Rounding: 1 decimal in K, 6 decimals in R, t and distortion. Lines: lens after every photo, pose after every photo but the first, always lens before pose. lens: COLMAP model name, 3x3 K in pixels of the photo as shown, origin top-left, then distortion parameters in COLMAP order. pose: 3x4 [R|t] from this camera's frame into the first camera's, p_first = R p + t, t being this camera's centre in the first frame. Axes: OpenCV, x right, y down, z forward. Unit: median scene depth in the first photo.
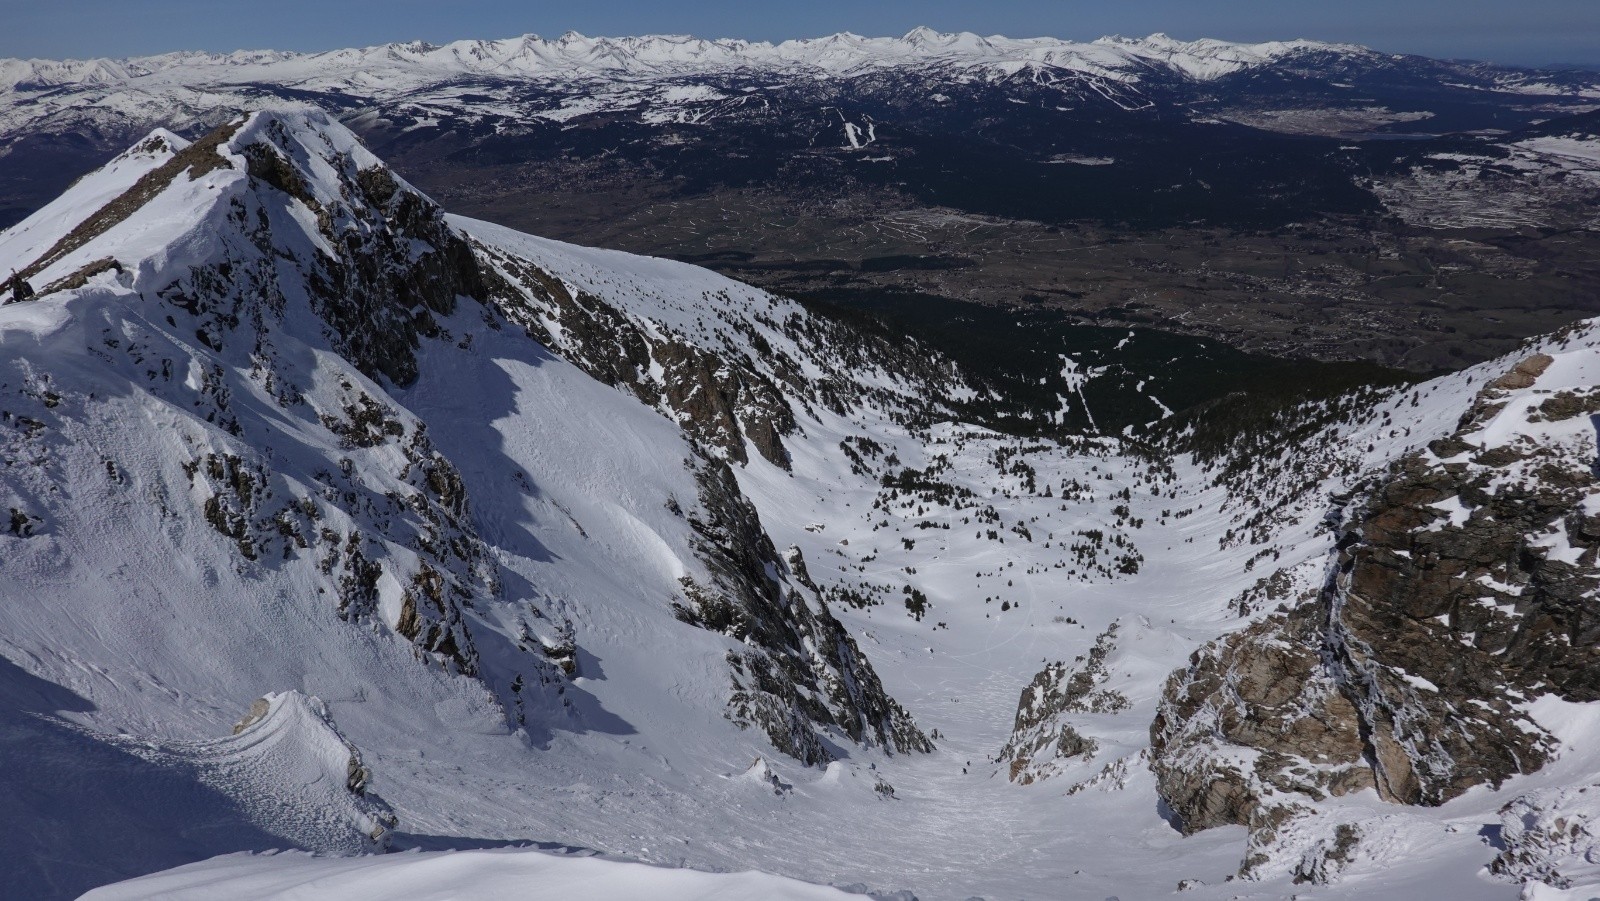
lens RADIAL K [[1085.4, 0, 792.6], [0, 1085.4, 459.9], [0, 0, 1]] dist [-0.008775, -0.004095]
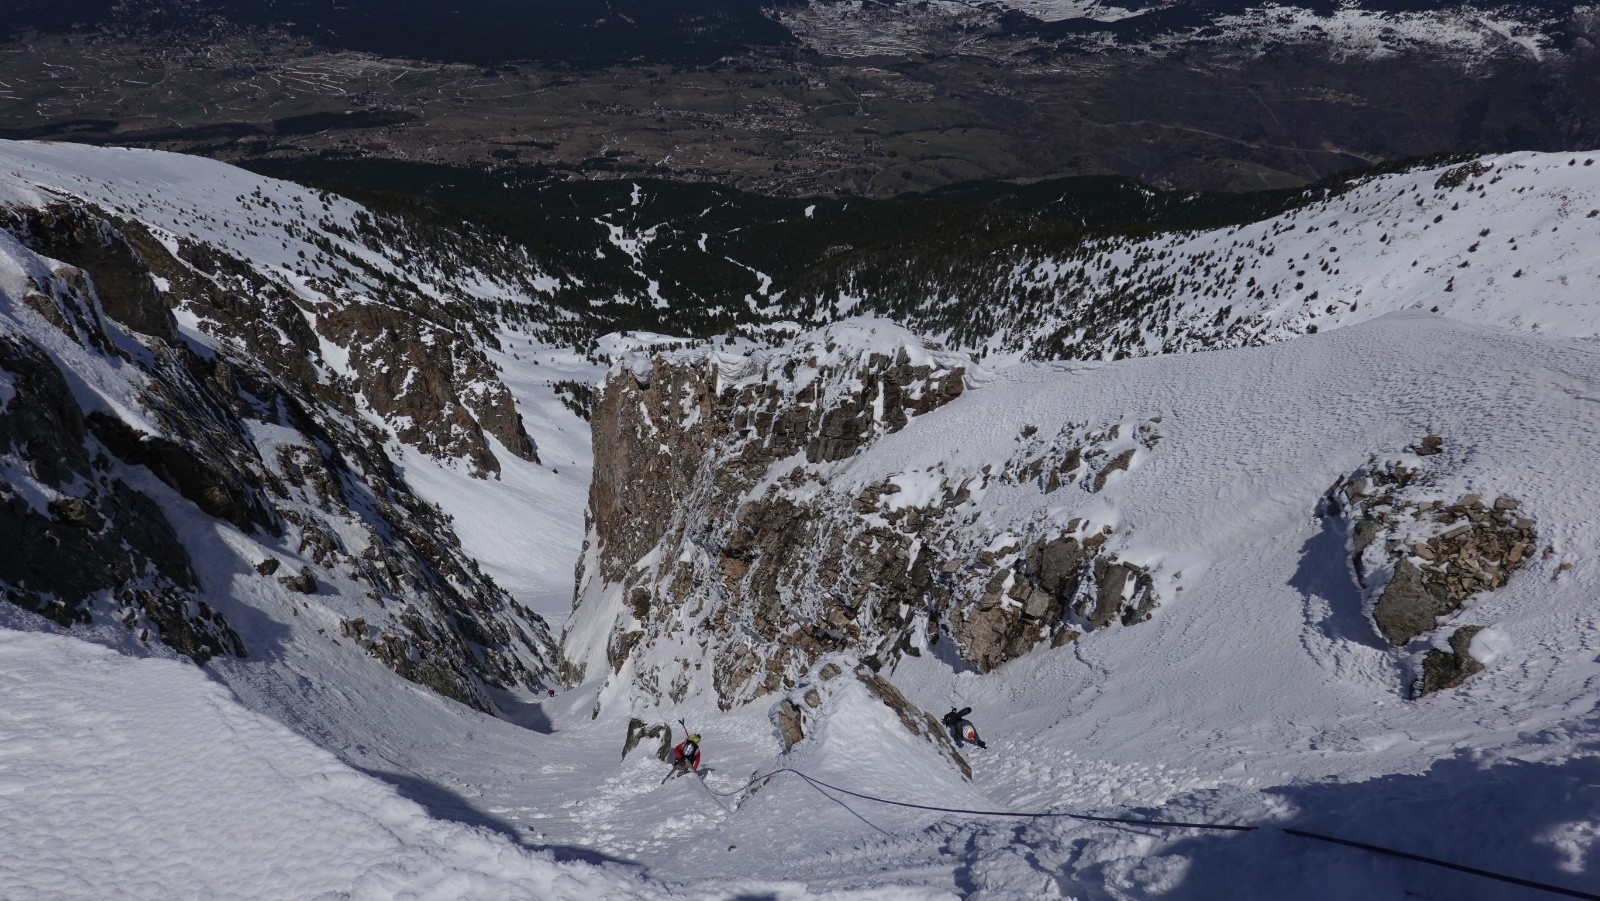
lens RADIAL K [[1075.5, 0, 800.0], [0, 1075.5, 450.5], [0, 0, 1]] dist [-0.015181, -0.000079]
pose [[0.846781, -0.209520, 0.488941, -0.044283], [0.143031, 0.974993, 0.170090, -0.020288], [-0.512351, -0.074096, 0.855574, 0.077899]]
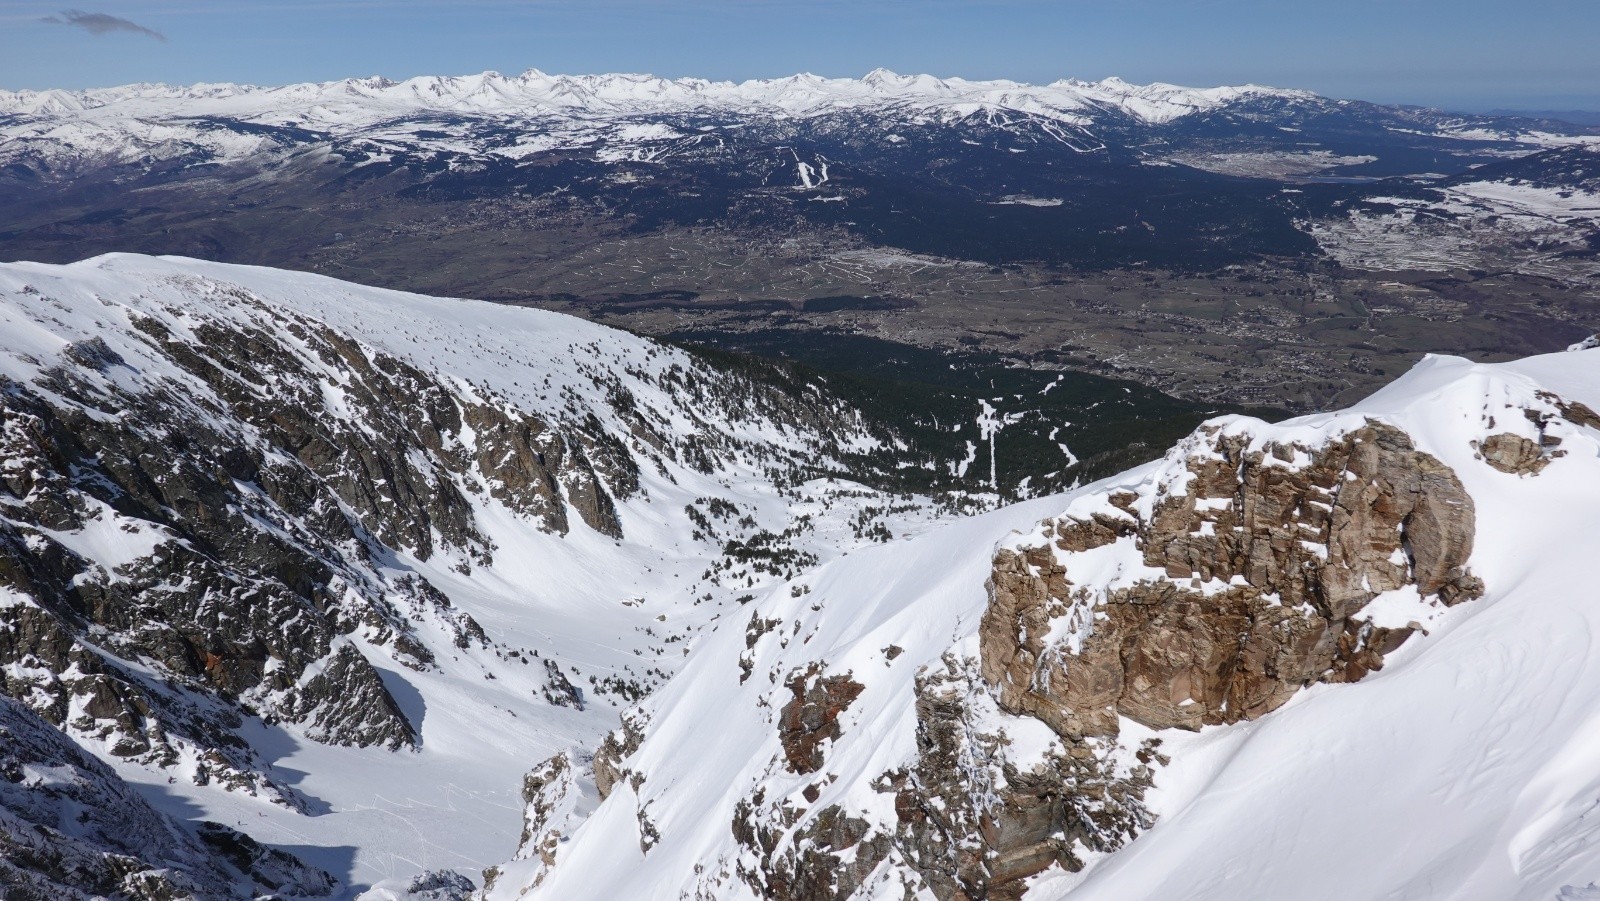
lens RADIAL K [[1085.3, 0, 809.3], [0, 1085.3, 447.0], [0, 0, 1]] dist [0.000568, -0.014132]
pose [[0.999329, -0.000745, 0.036618, 0.029397], [0.002299, 0.999098, -0.042397, -0.006721], [-0.036553, 0.042452, 0.998430, 0.009545]]
